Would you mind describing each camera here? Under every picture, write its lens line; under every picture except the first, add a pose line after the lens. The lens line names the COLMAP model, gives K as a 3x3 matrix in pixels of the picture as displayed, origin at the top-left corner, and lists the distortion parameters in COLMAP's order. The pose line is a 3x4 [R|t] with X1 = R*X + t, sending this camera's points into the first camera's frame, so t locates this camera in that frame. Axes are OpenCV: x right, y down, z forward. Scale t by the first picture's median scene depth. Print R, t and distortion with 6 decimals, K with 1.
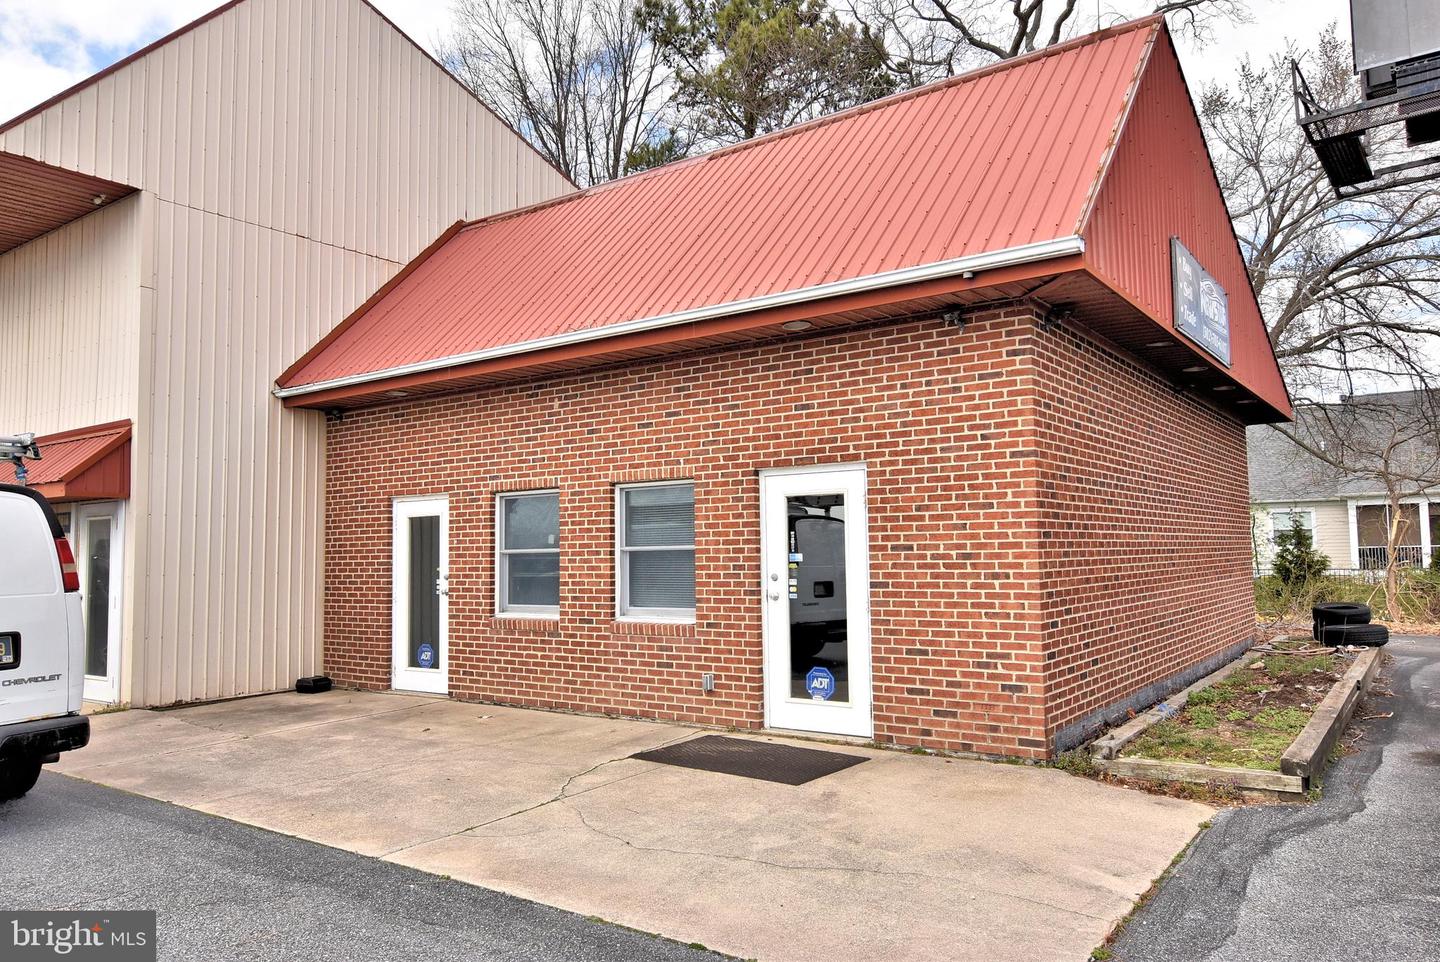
lens RADIAL K [[1013.3, 0, 720.0], [0, 1013.3, 481.0], [0, 0, 1]] dist [-0.003110, -0.000843]
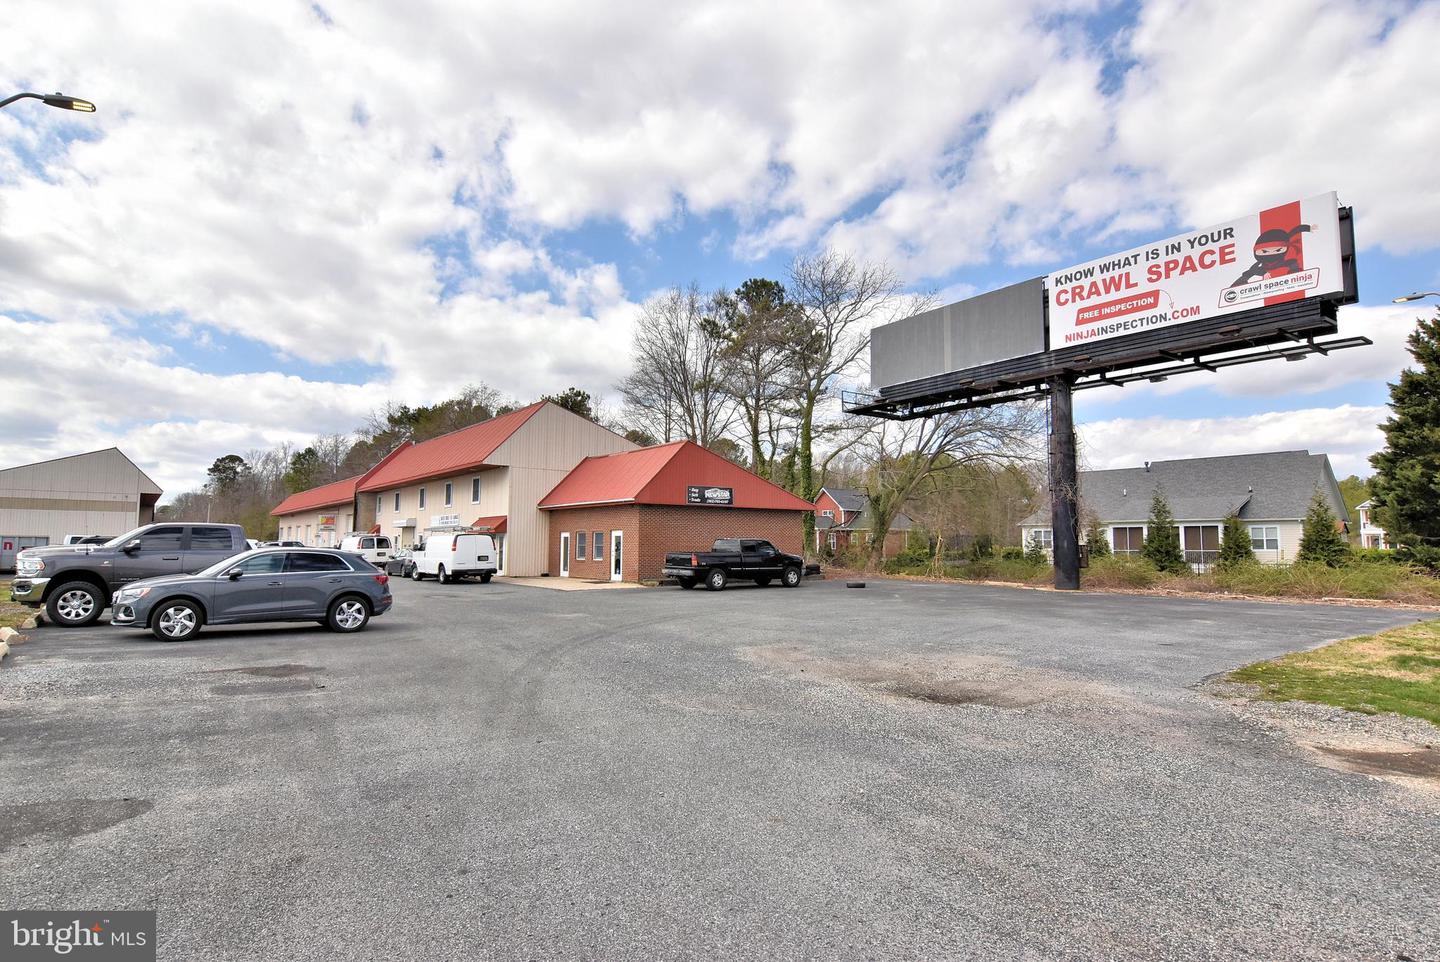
lens RADIAL K [[761.5, 0, 723.9], [0, 761.5, 484.9], [0, 0, 1]] dist [-0.007979, -0.002225]
pose [[0.958729, -0.001695, -0.284316, 1.390534], [-0.000484, 0.999971, -0.007595, -0.176898], [0.284321, 0.007419, 0.958701, -2.107096]]
